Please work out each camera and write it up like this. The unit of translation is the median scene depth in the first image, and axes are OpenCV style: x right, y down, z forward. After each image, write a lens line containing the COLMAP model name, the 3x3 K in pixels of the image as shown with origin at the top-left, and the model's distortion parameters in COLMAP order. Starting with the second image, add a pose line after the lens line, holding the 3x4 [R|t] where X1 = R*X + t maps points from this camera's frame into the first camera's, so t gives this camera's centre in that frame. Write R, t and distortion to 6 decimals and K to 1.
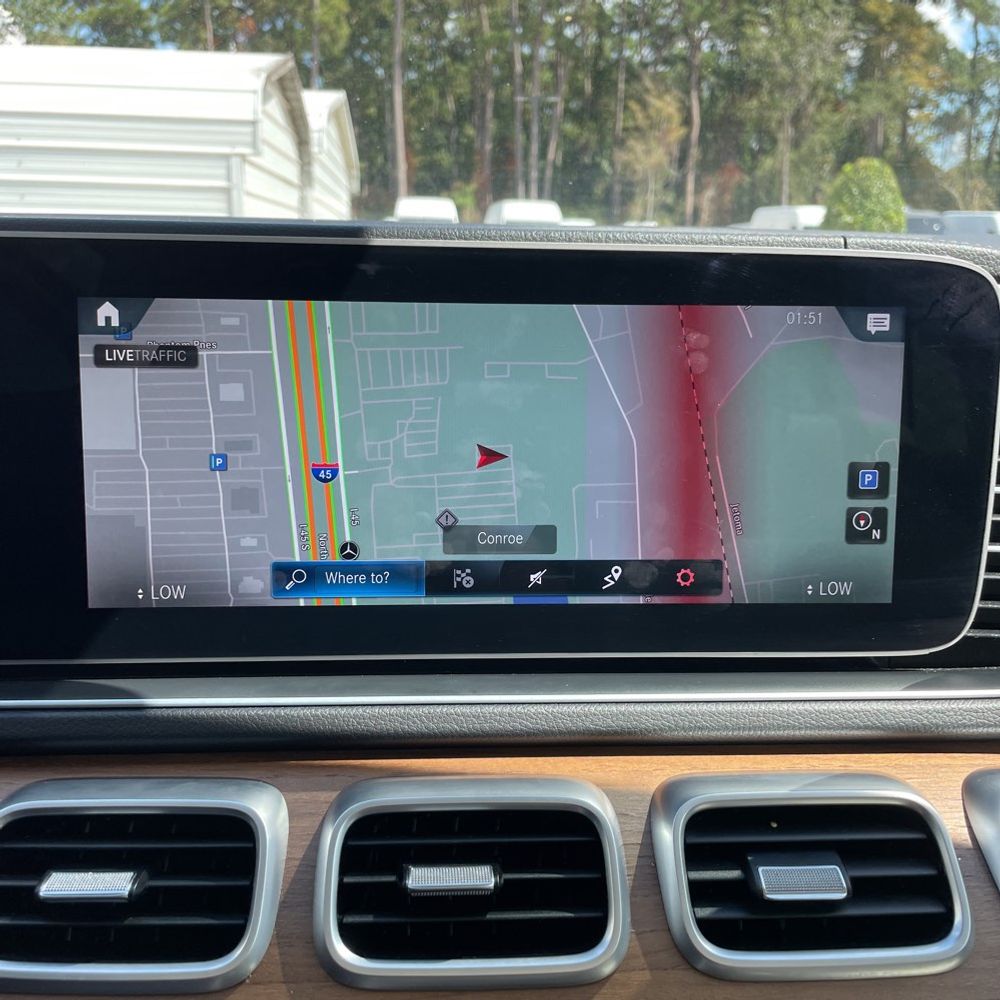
lens RADIAL K [[1019.7, 0, 504.3], [0, 1019.7, 496.7], [0, 0, 1]] dist [0.066124, -0.096790]
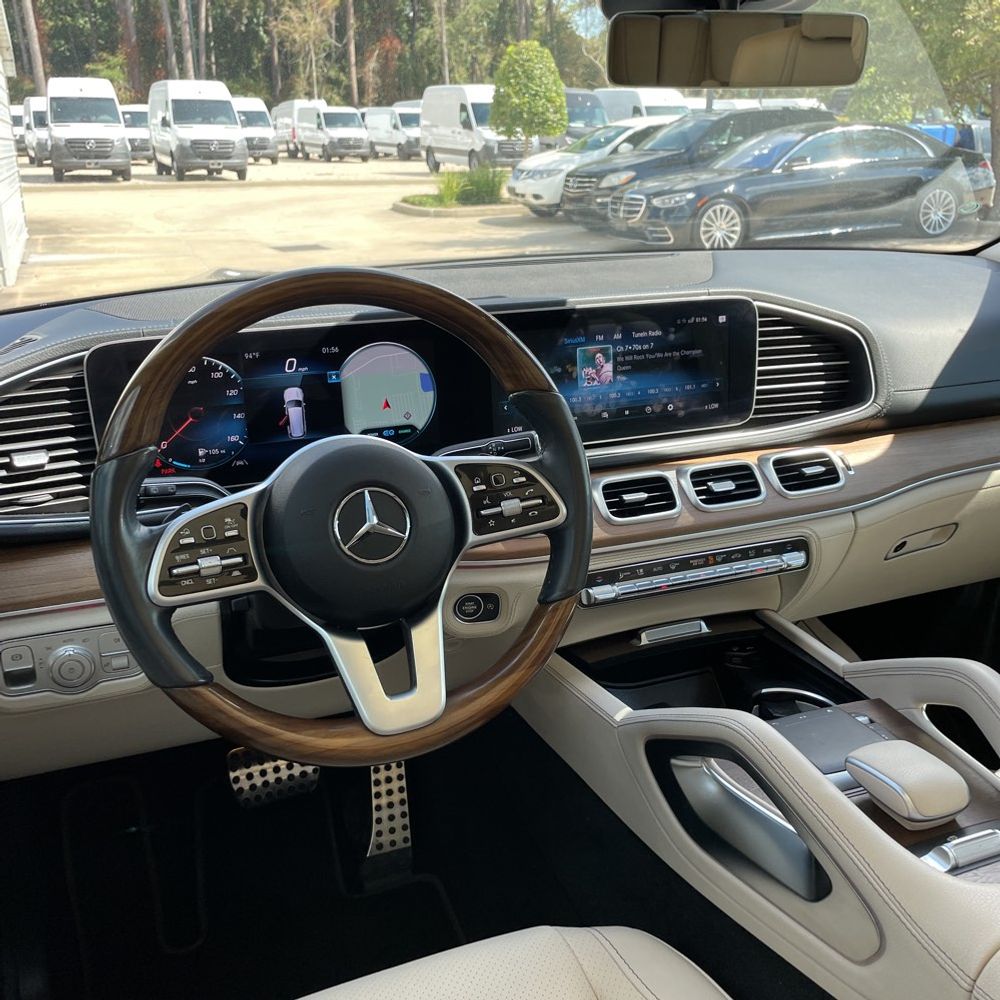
lens RADIAL K [[1013.5, 0, 502.4], [0, 1013.5, 499.8], [0, 0, 1]] dist [0.081016, -0.113778]
pose [[0.951031, -0.123169, 0.283497, -1.339779], [0.088381, 0.987244, 0.132432, -0.106901], [-0.296192, -0.100891, 0.949785, -1.977492]]
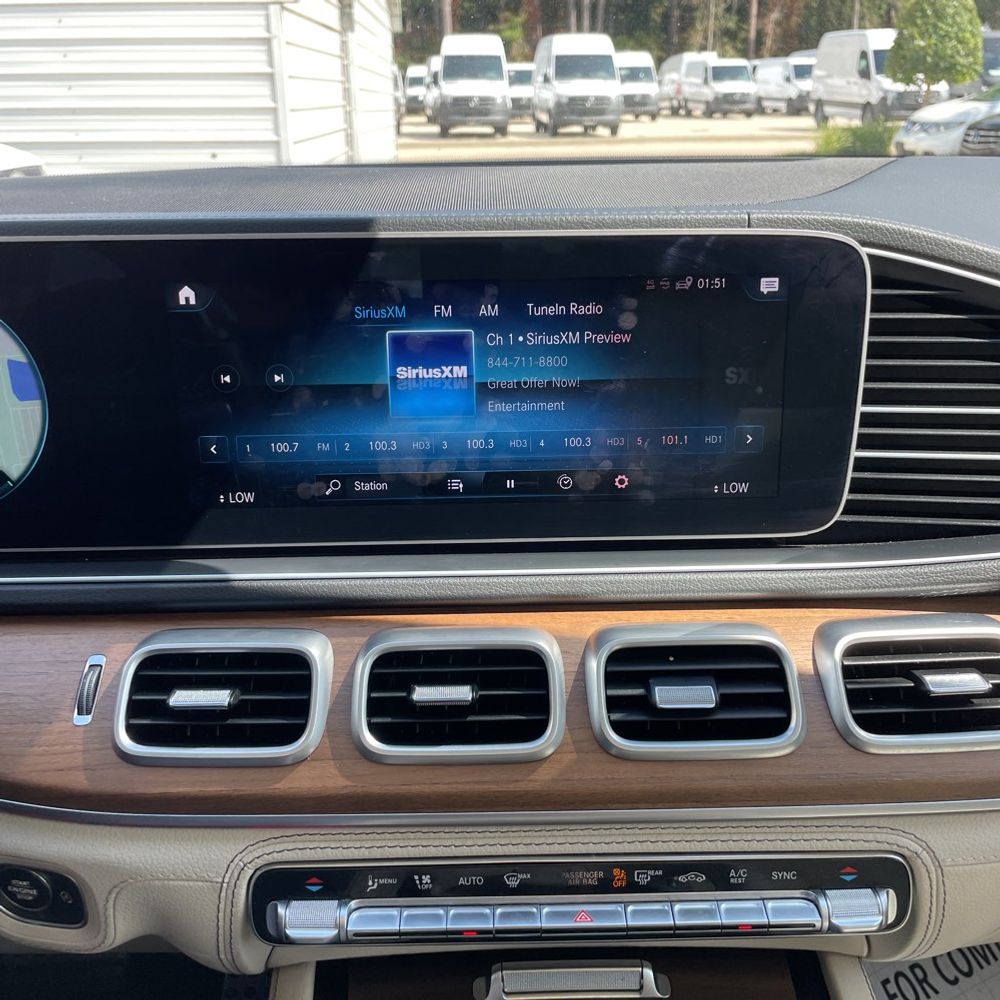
lens RADIAL K [[1019.7, 0, 504.3], [0, 1019.7, 496.7], [0, 0, 1]] dist [0.066124, -0.096790]
pose [[0.998426, -0.010230, -0.055136, 0.109337], [0.018054, 0.989509, 0.143336, -0.106905], [0.053091, -0.144106, 0.988137, -0.368427]]
